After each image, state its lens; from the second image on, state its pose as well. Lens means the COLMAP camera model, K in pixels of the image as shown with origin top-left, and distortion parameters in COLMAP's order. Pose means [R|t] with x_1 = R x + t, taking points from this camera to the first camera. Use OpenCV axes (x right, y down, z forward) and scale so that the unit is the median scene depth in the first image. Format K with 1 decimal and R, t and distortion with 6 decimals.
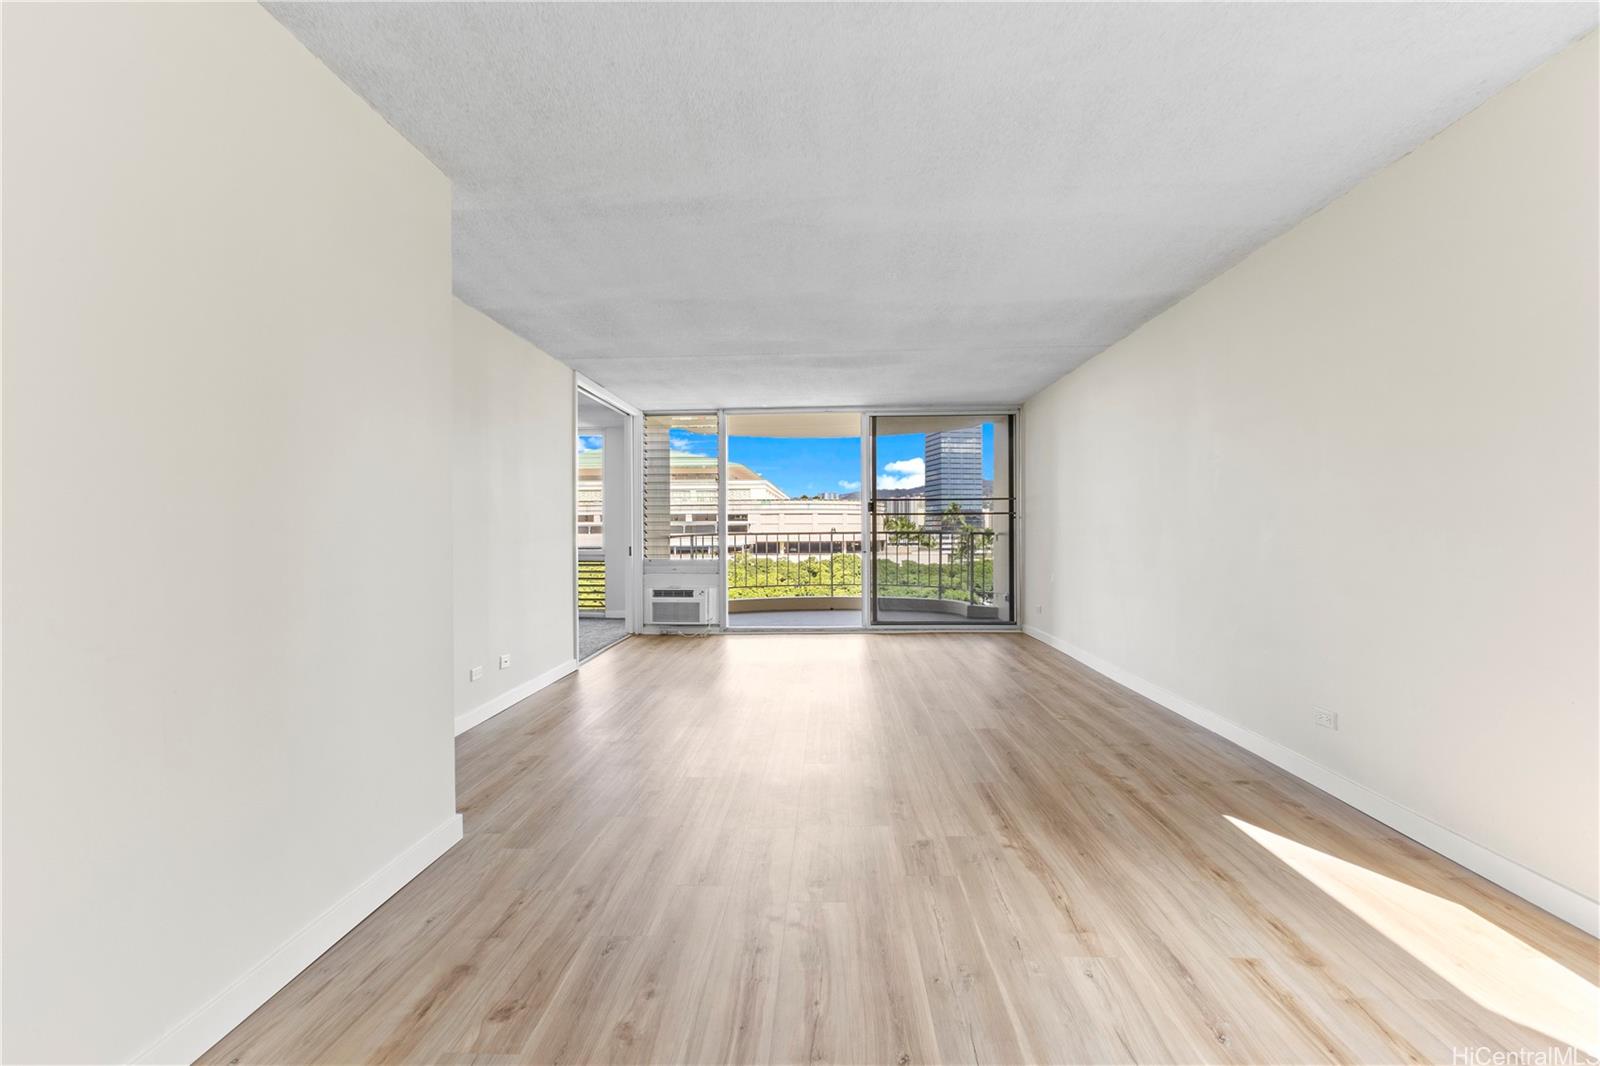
lens RADIAL K [[687.1, 0, 798.6], [0, 687.1, 530.8], [0, 0, 1]] dist [0.003757, 0.000557]
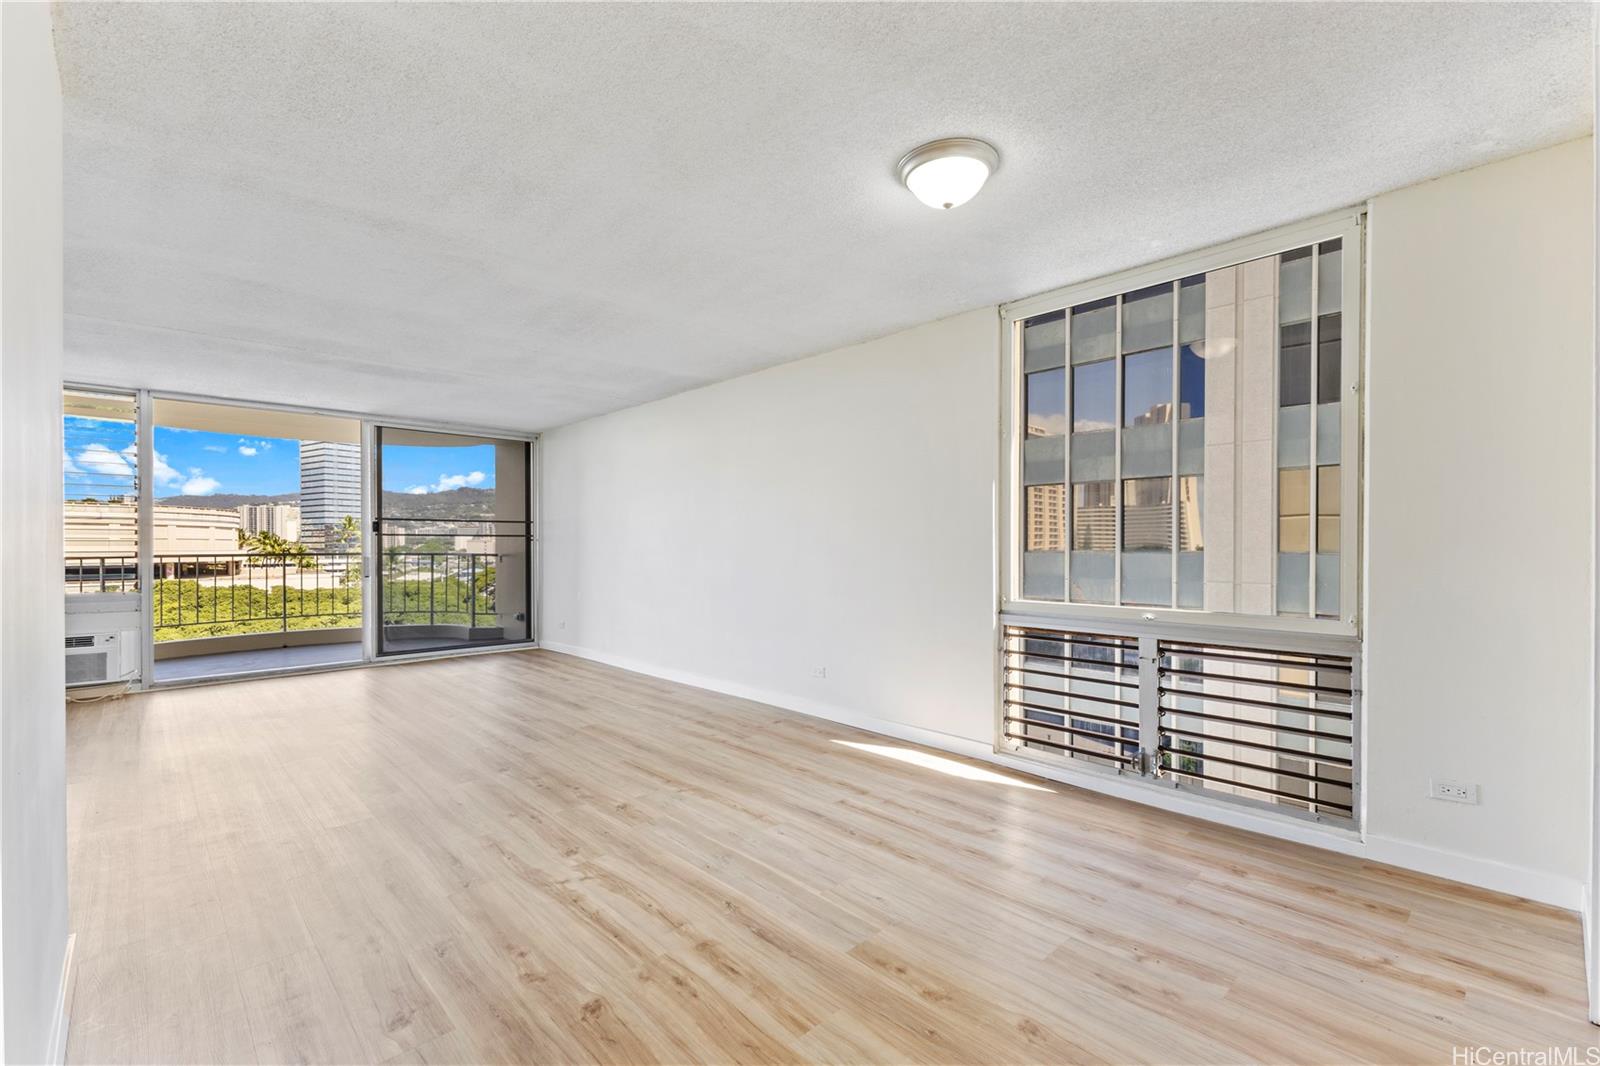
lens RADIAL K [[687.1, 0, 810.0], [0, 687.1, 544.5], [0, 0, 1]] dist [0.003757, 0.000557]
pose [[0.690096, 0.007729, 0.723676, -0.161219], [-0.002360, 0.999962, -0.008429, -0.005048], [-0.723714, 0.004109, 0.690088, -0.038849]]
